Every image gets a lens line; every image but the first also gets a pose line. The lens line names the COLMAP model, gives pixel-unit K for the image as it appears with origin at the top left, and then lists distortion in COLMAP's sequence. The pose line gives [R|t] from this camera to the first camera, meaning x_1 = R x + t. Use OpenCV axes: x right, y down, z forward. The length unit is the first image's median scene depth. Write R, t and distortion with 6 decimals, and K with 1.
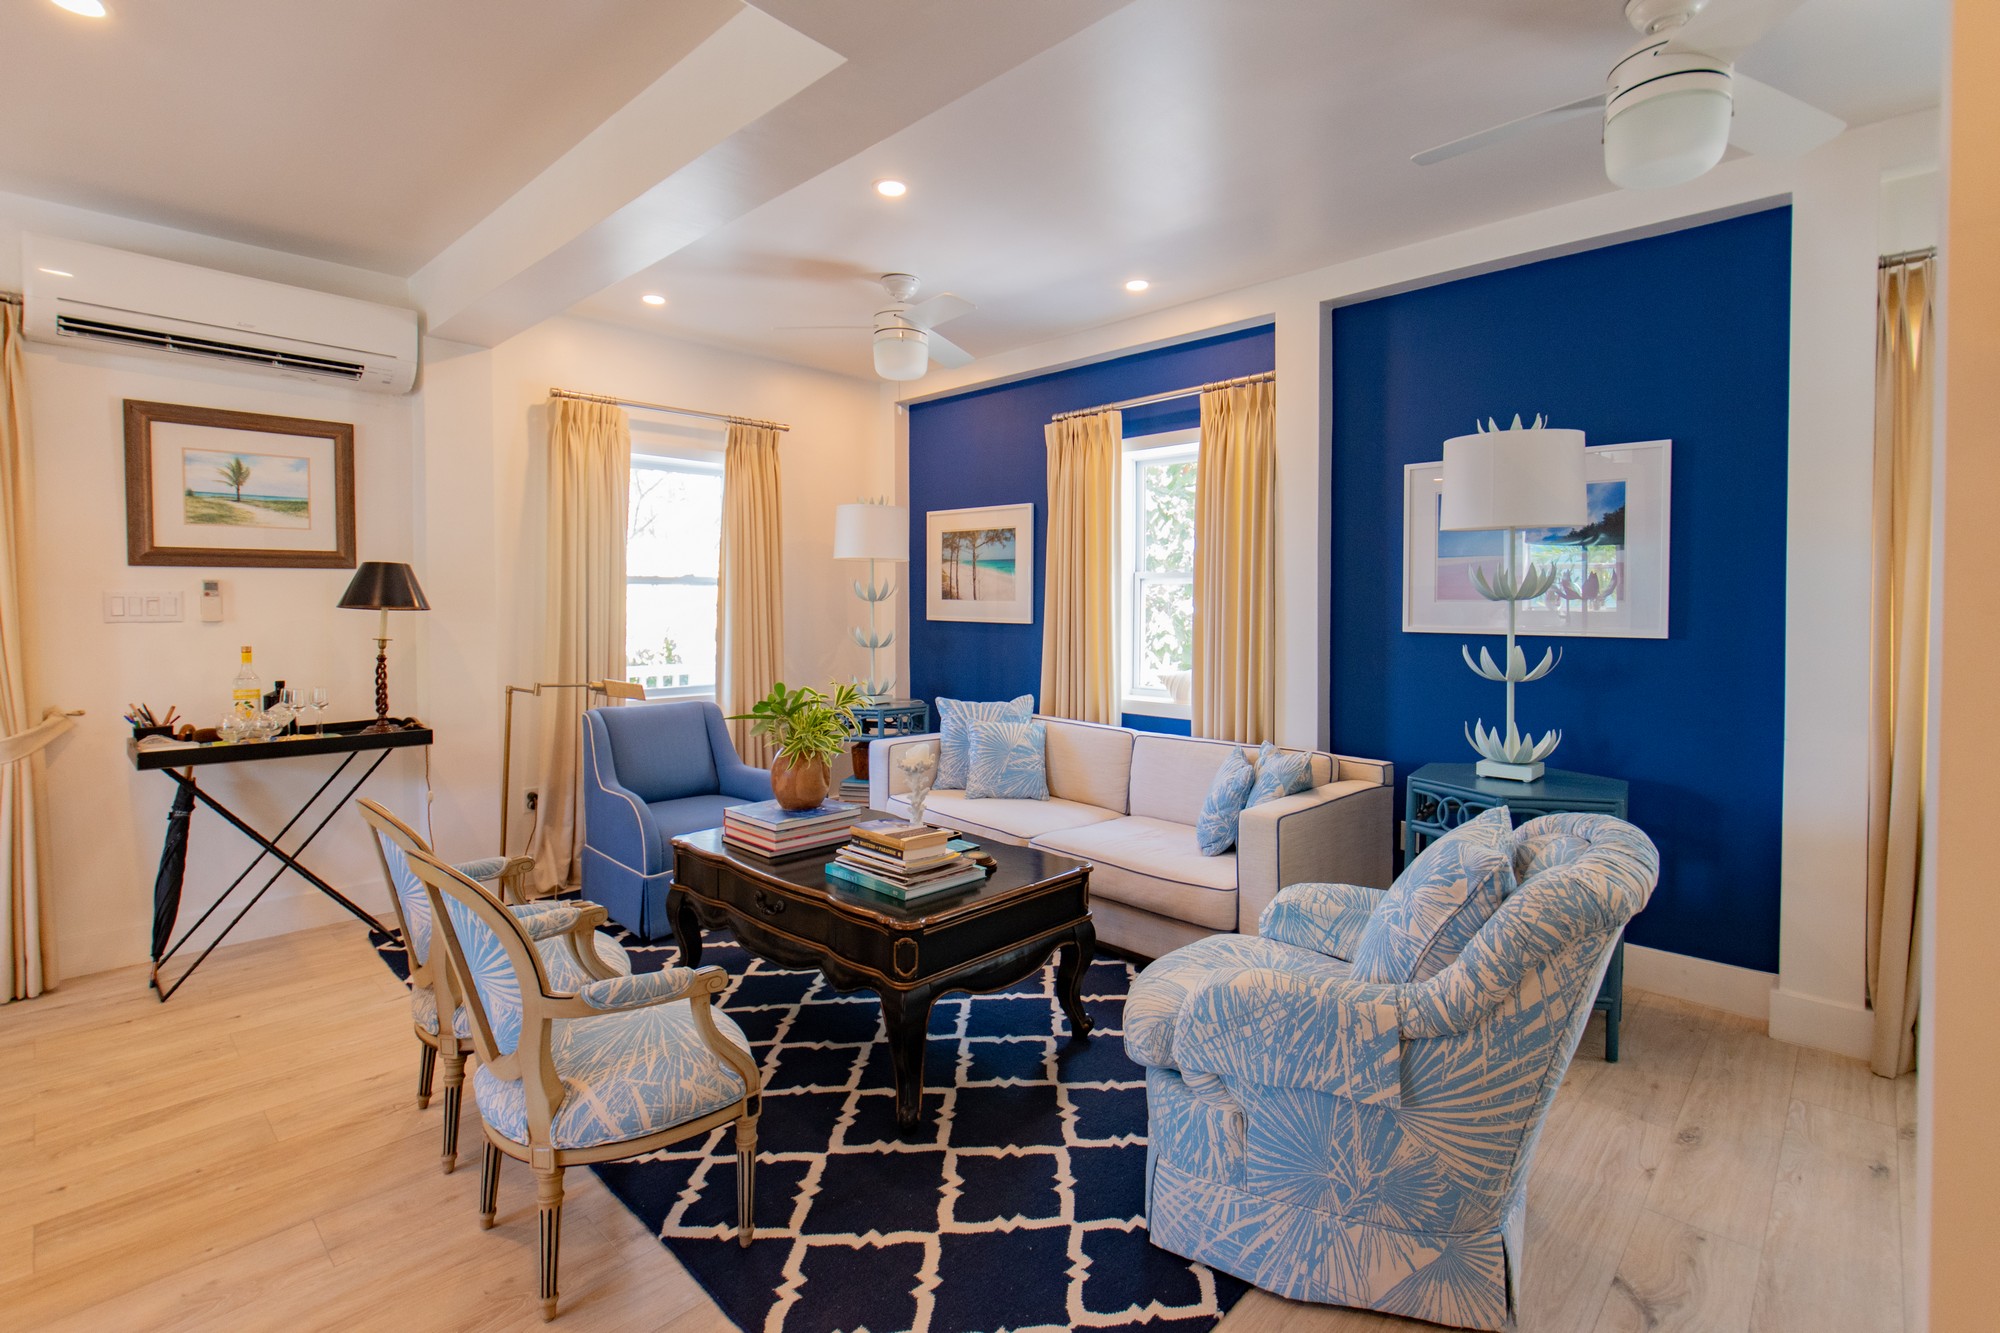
lens RADIAL K [[928.7, 0, 995.1], [0, 928.7, 625.4], [0, 0, 1]] dist [0.001285, 0.000222]
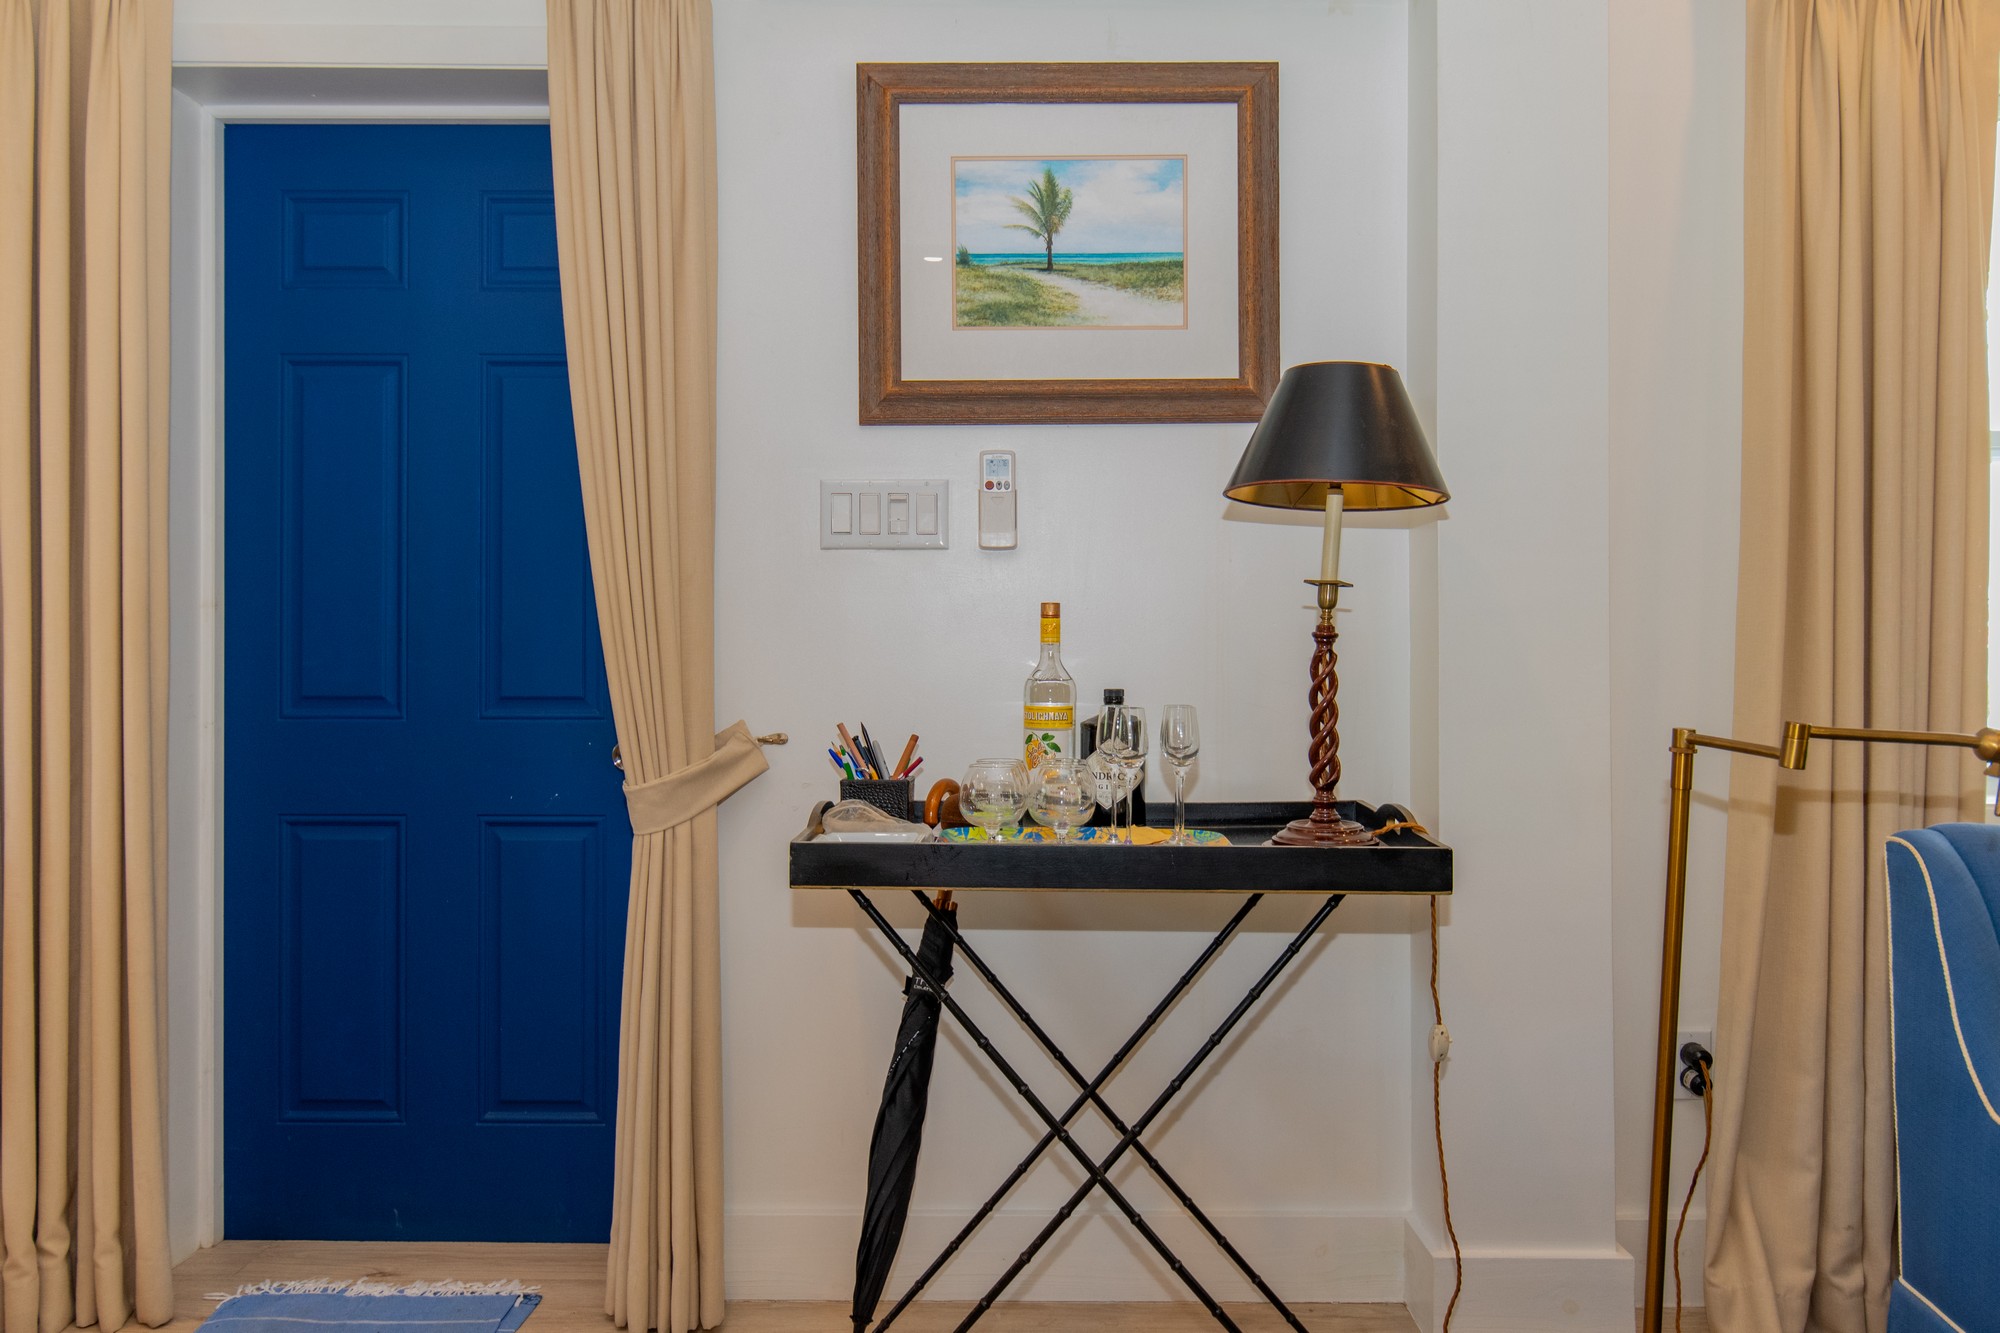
lens RADIAL K [[1428.9, 0, 999.7], [0, 1428.9, 638.2], [0, 0, 1]] dist [-0.021898, -0.000367]
pose [[0.672528, -0.000261, -0.740072, -0.343252], [-0.015388, 0.999779, -0.014337, 0.047703], [0.739912, 0.021031, 0.672375, 0.546792]]
